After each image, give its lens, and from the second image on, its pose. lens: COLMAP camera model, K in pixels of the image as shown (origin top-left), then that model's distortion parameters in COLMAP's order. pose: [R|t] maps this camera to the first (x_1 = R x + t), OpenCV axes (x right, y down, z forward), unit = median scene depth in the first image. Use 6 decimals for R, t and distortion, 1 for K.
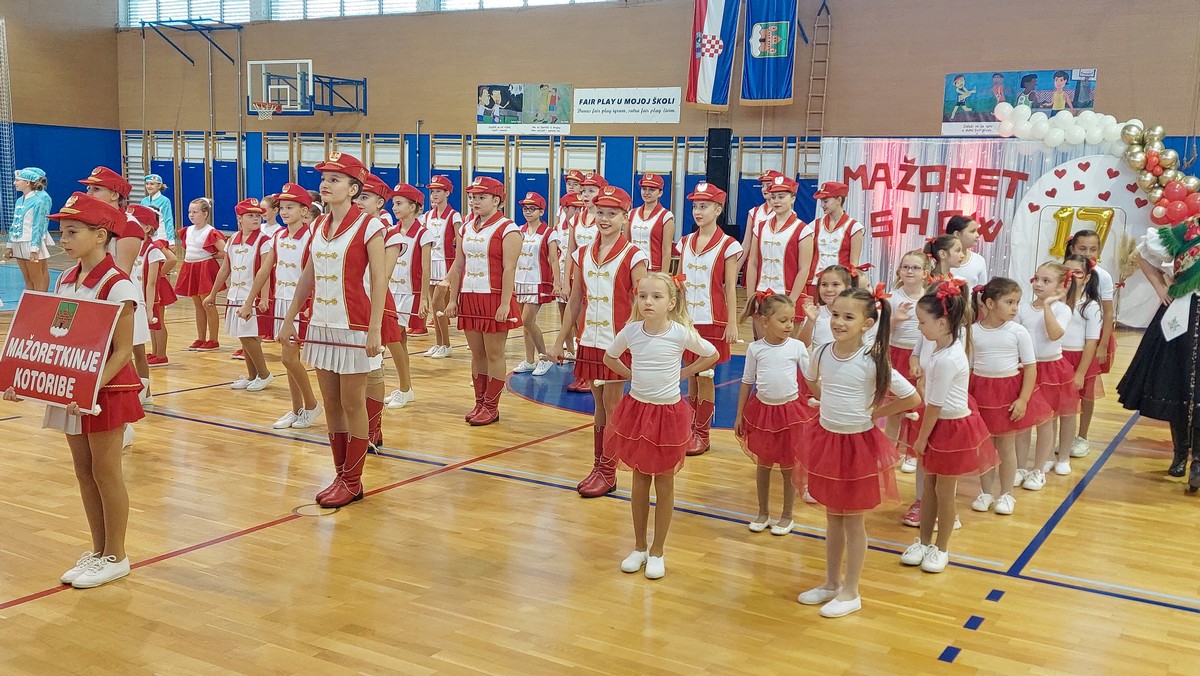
lens RADIAL K [[1142.8, 0, 600.0], [0, 1142.8, 338.0], [0, 0, 1]] dist [0.109798, -0.185495]
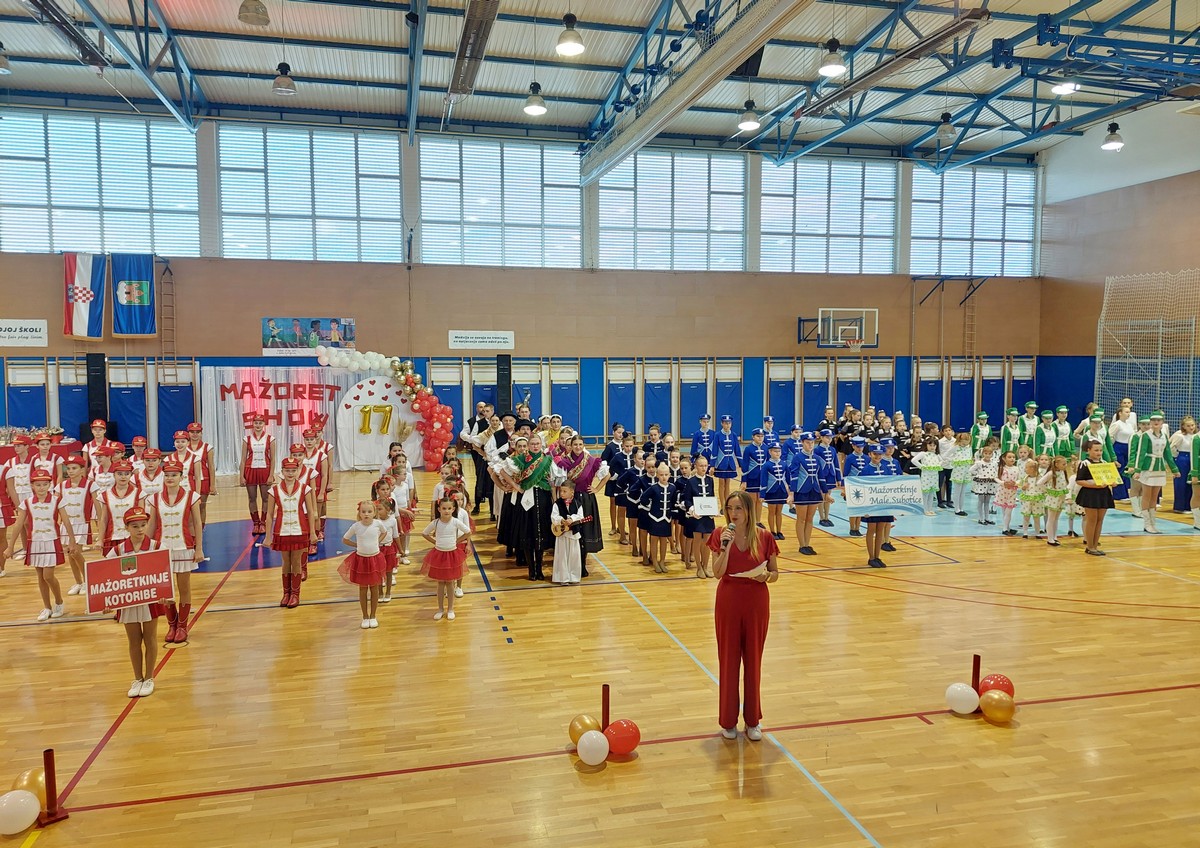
lens RADIAL K [[868.1, 0, 600.0], [0, 868.1, 424.0], [0, 0, 1]] dist [-0.004860, -0.003409]
pose [[0.717279, -0.095530, 0.690206, -0.238235], [0.120701, 0.992617, 0.011951, -0.050987], [-0.686252, 0.074737, 0.723514, -0.193240]]
